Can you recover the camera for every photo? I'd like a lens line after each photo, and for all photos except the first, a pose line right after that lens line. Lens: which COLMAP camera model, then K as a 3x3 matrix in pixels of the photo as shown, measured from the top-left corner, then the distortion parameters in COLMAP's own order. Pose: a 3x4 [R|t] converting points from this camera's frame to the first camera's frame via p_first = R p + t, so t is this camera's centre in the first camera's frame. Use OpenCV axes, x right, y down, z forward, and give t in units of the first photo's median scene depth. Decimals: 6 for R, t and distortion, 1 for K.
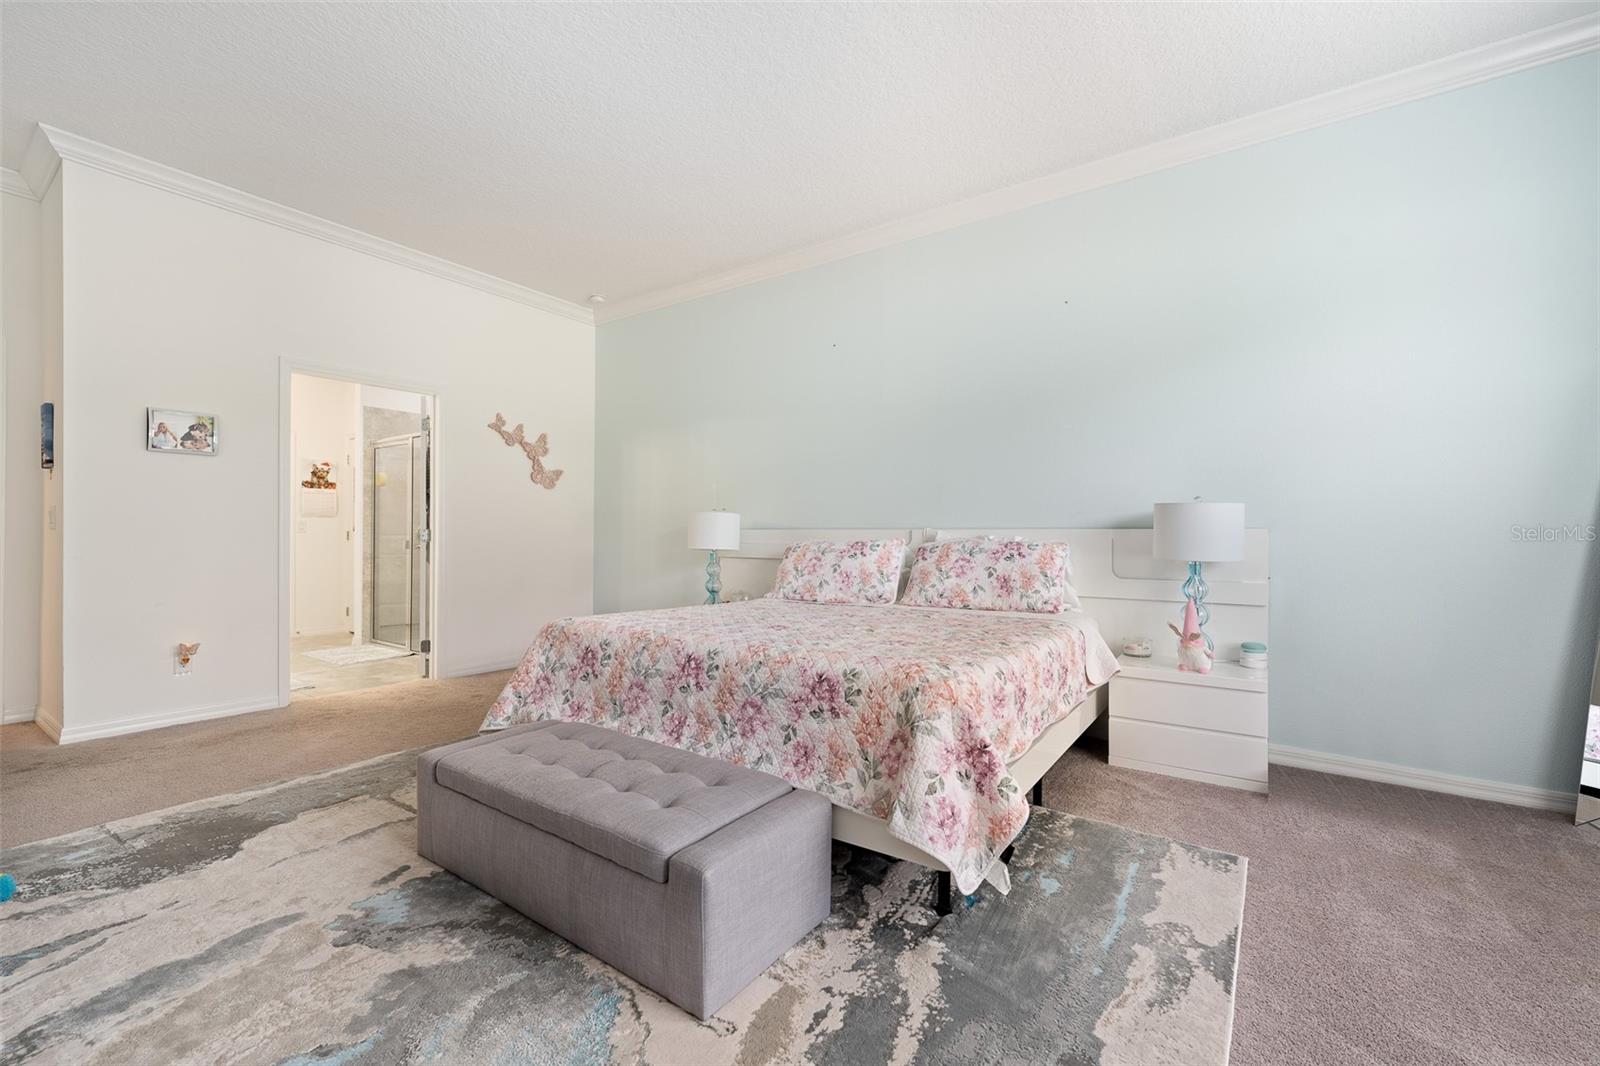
lens RADIAL K [[665.0, 0, 805.8], [0, 665.0, 520.0], [0, 0, 1]] dist [0.001014, 0.000003]
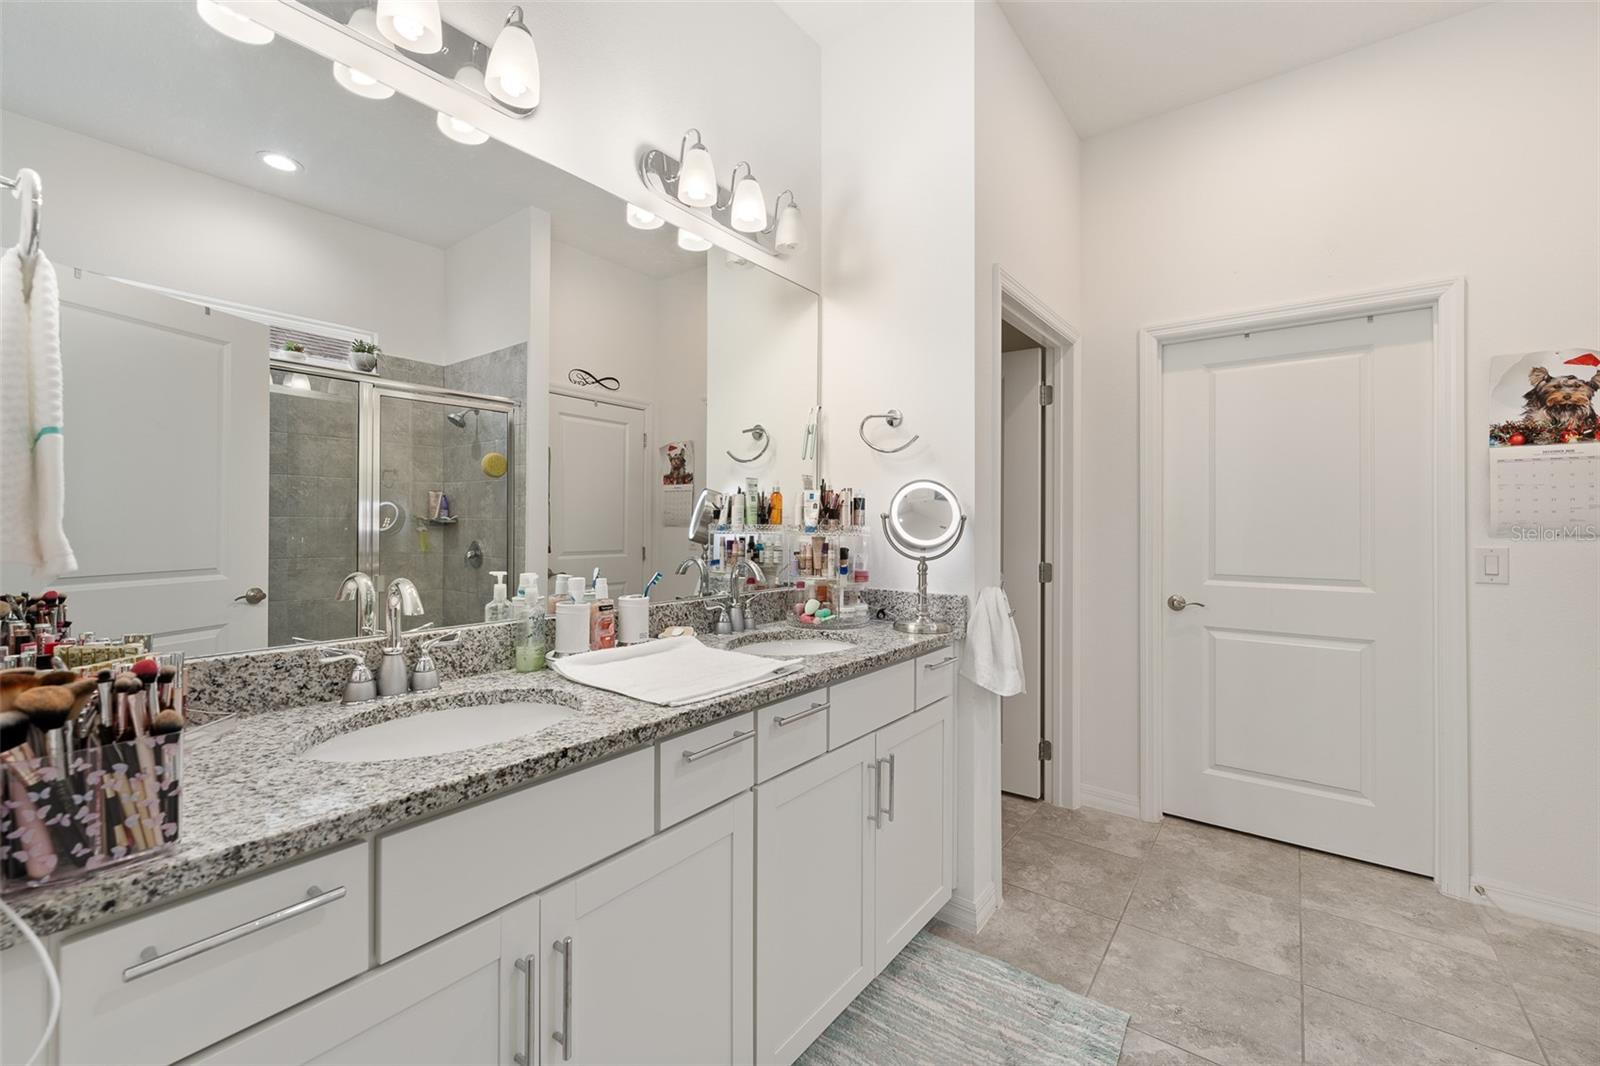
lens RADIAL K [[665.0, 0, 805.8], [0, 665.0, 520.0], [0, 0, 1]] dist [0.001014, 0.000003]
pose [[-0.035653, -0.009157, -0.999322, -0.417165], [0.016718, 0.999813, -0.009758, -0.015272], [0.999224, -0.017055, -0.035493, 0.669230]]
